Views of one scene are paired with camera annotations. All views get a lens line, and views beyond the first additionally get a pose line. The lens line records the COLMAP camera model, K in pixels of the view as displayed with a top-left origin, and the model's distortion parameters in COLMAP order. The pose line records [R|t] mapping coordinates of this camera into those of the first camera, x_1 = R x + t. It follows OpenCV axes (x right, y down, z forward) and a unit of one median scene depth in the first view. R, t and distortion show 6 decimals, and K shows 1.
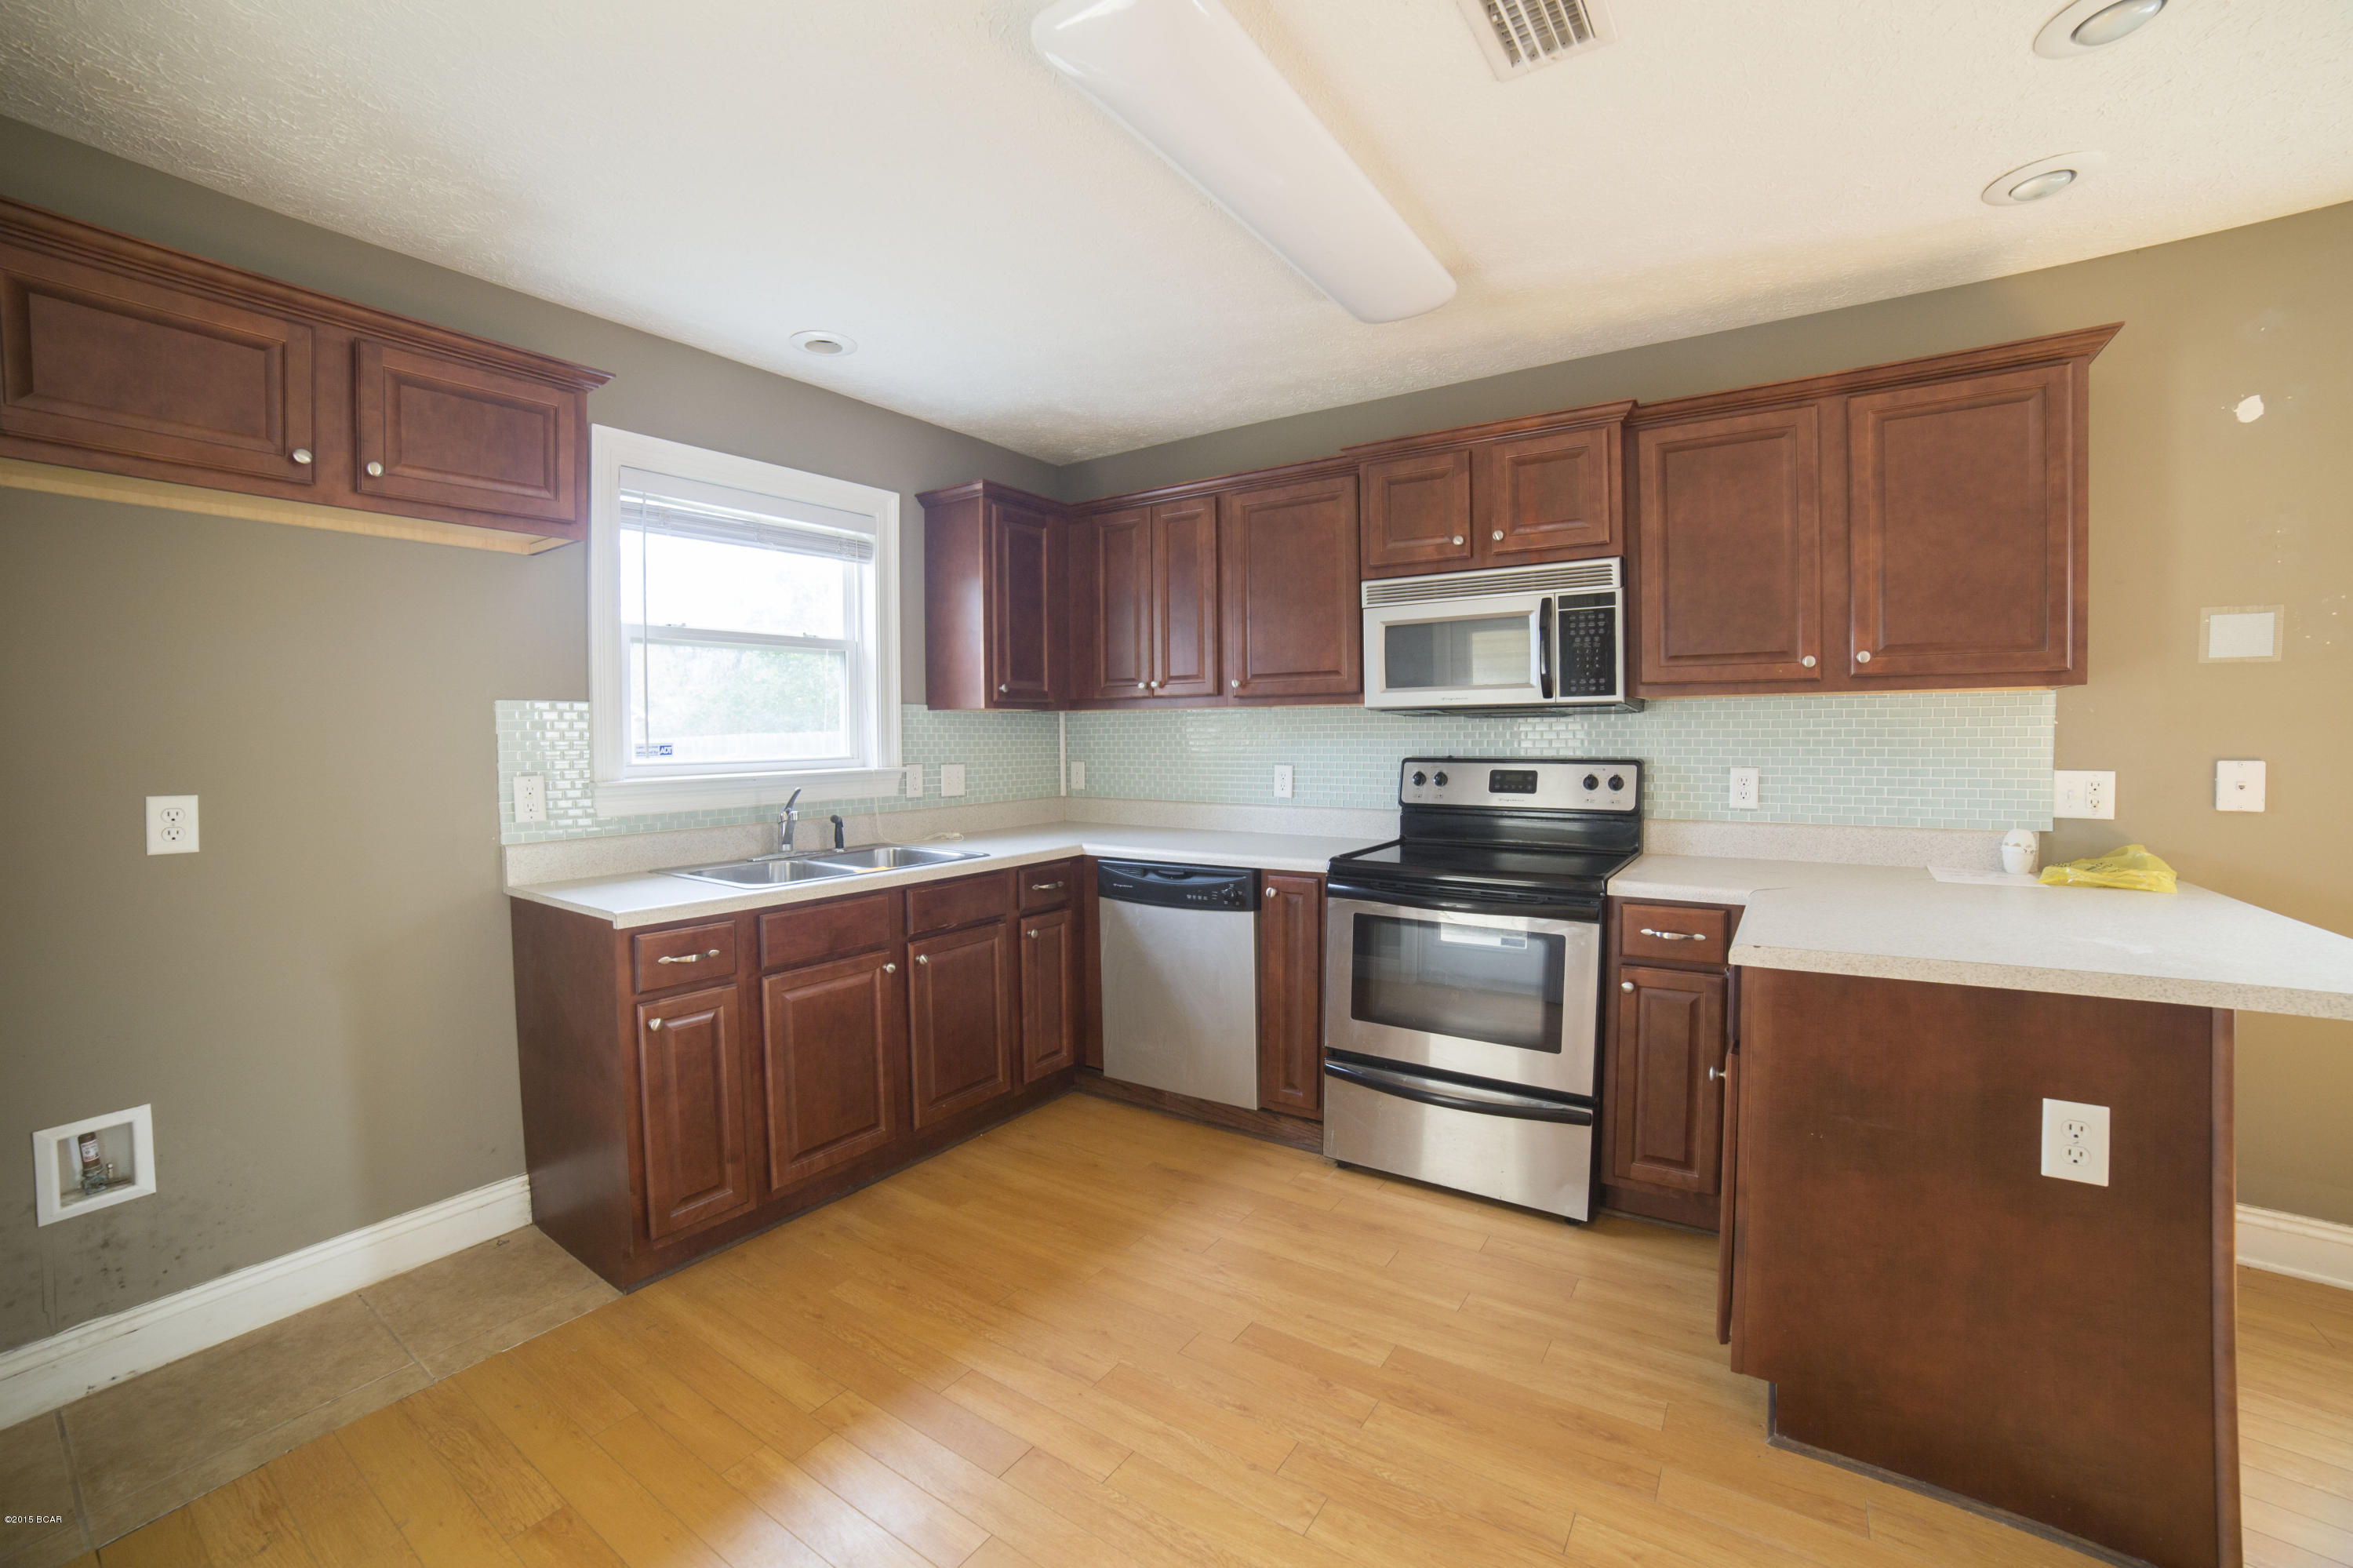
lens RADIAL K [[953.6, 0, 1175.6], [0, 953.6, 763.0], [0, 0, 1]] dist [-0.113736, 0.039492]
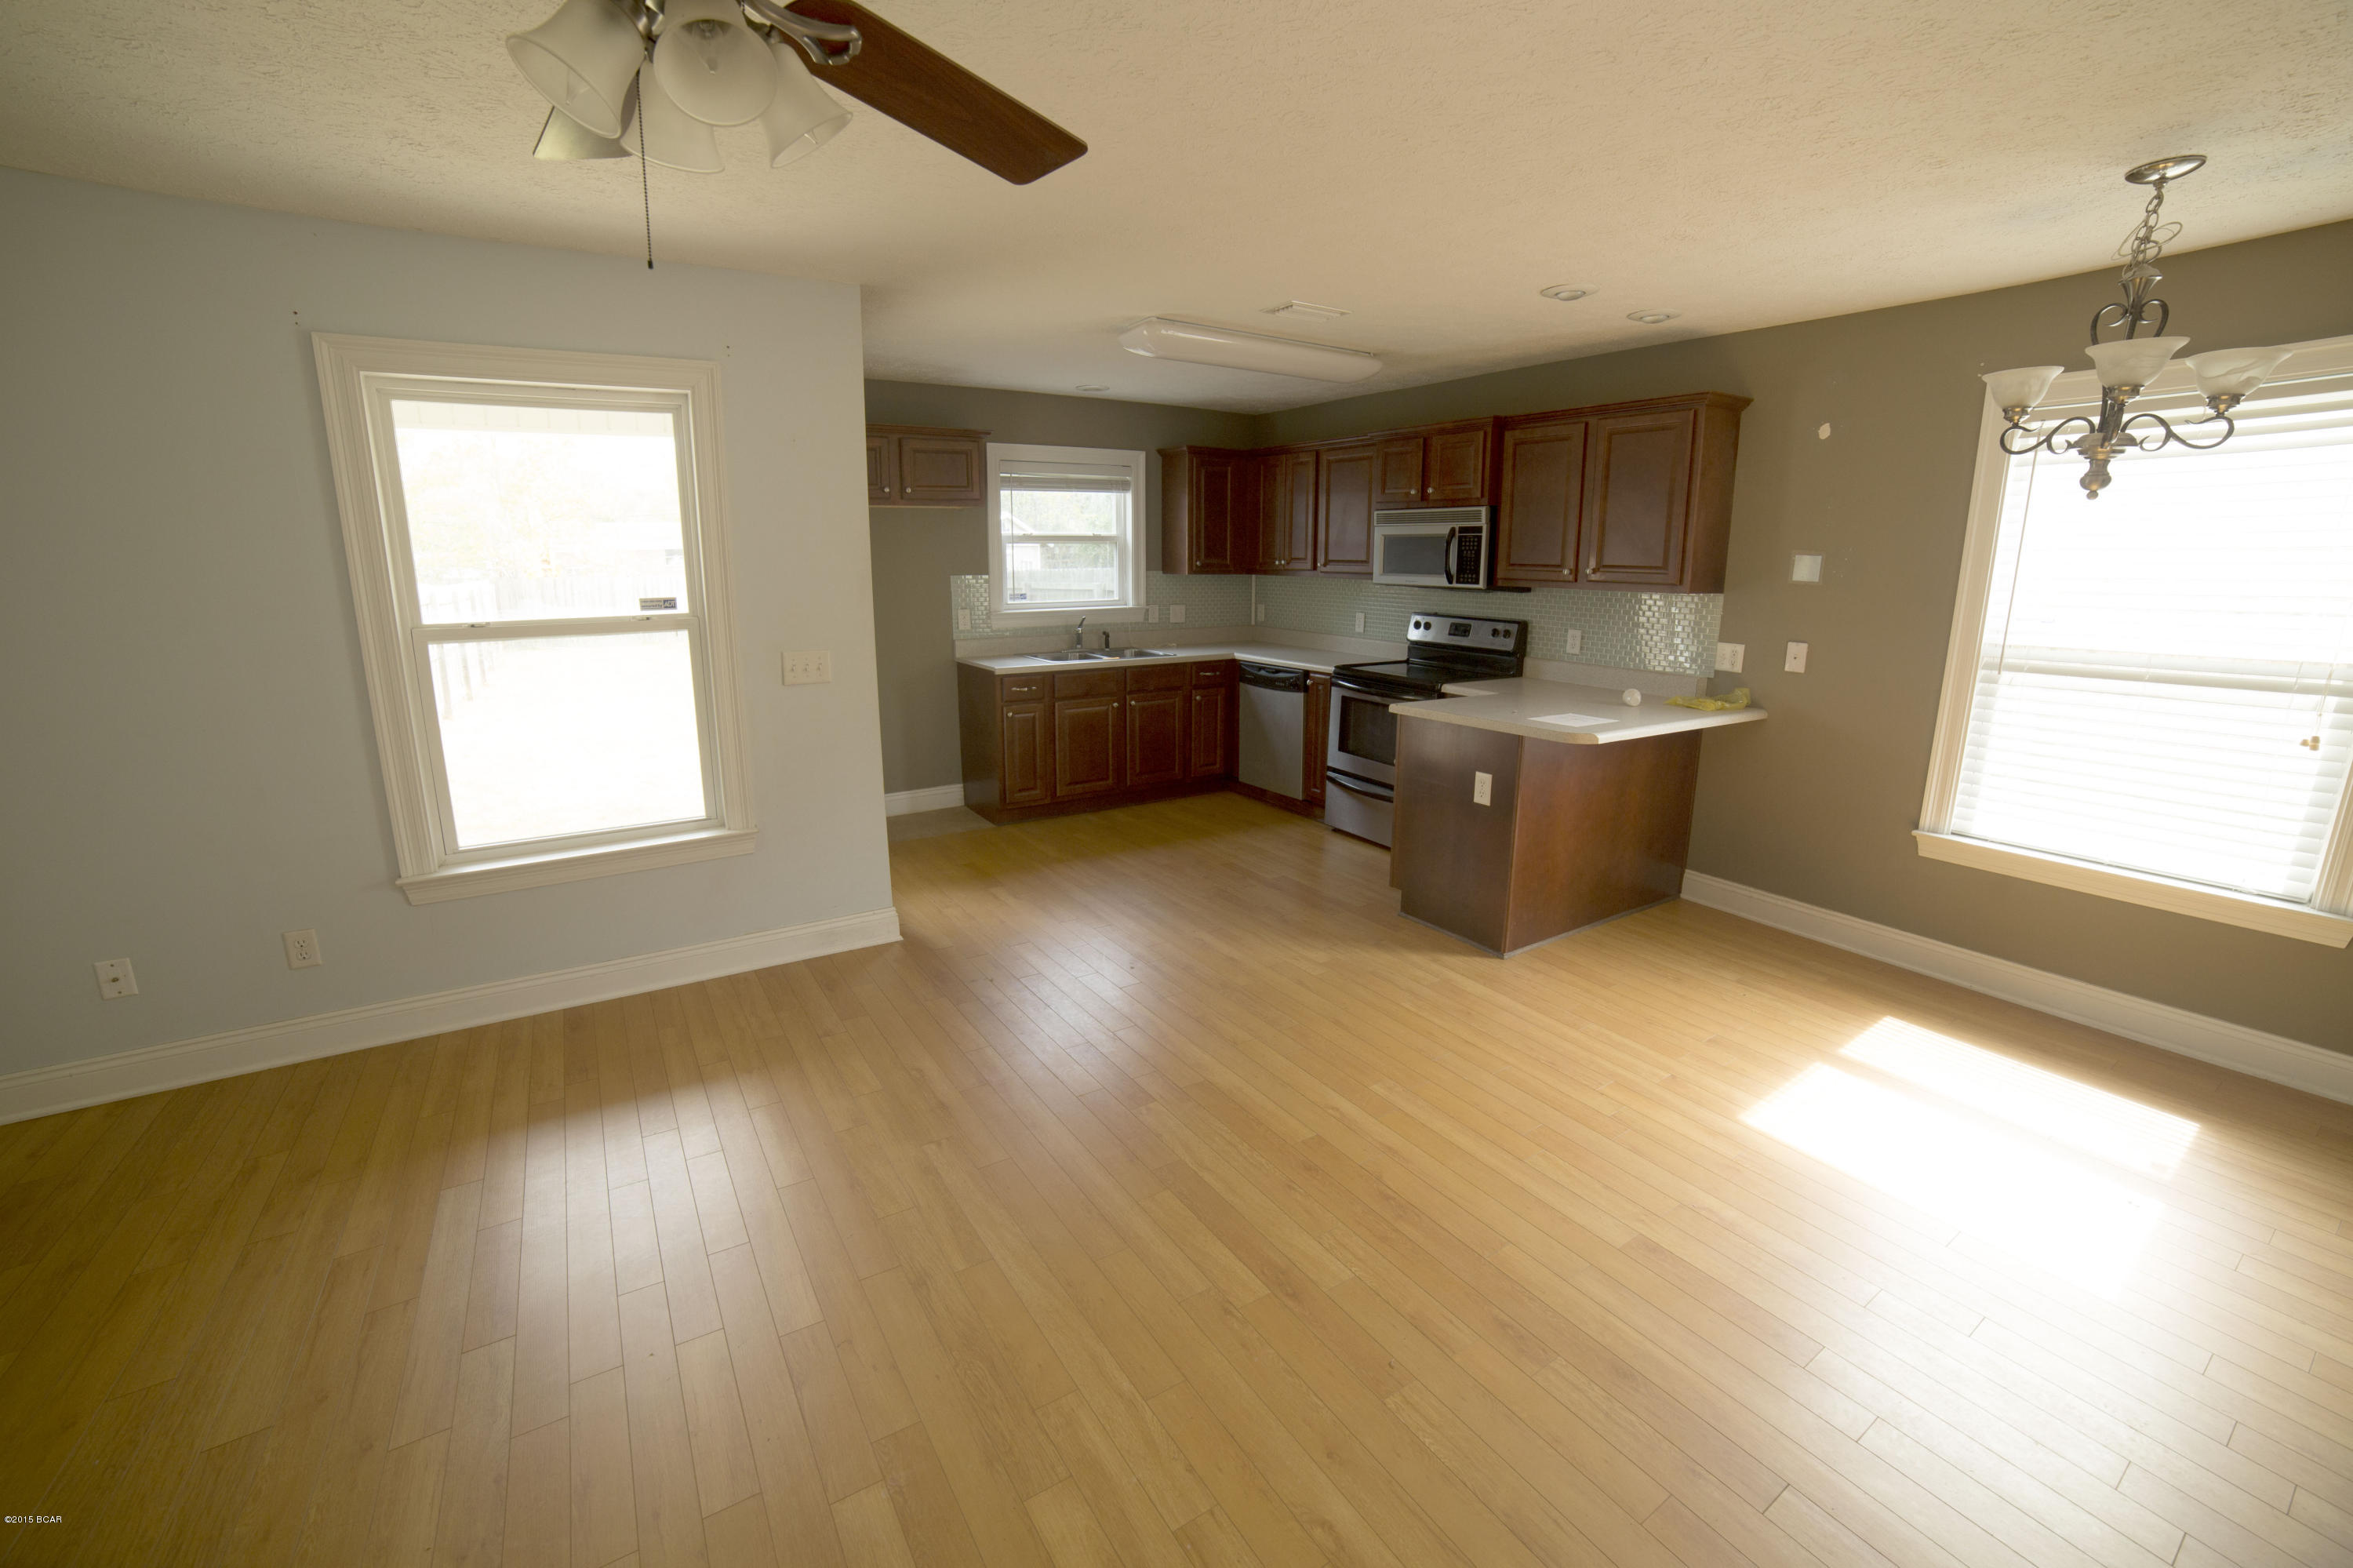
lens RADIAL K [[953.6, 0, 1175.6], [0, 953.6, 763.0], [0, 0, 1]] dist [-0.113736, 0.039492]
pose [[0.920841, 0.096080, -0.377916, 0.588645], [-0.023746, 0.981187, 0.191594, -0.061921], [0.389214, -0.167454, 0.905799, -0.834109]]
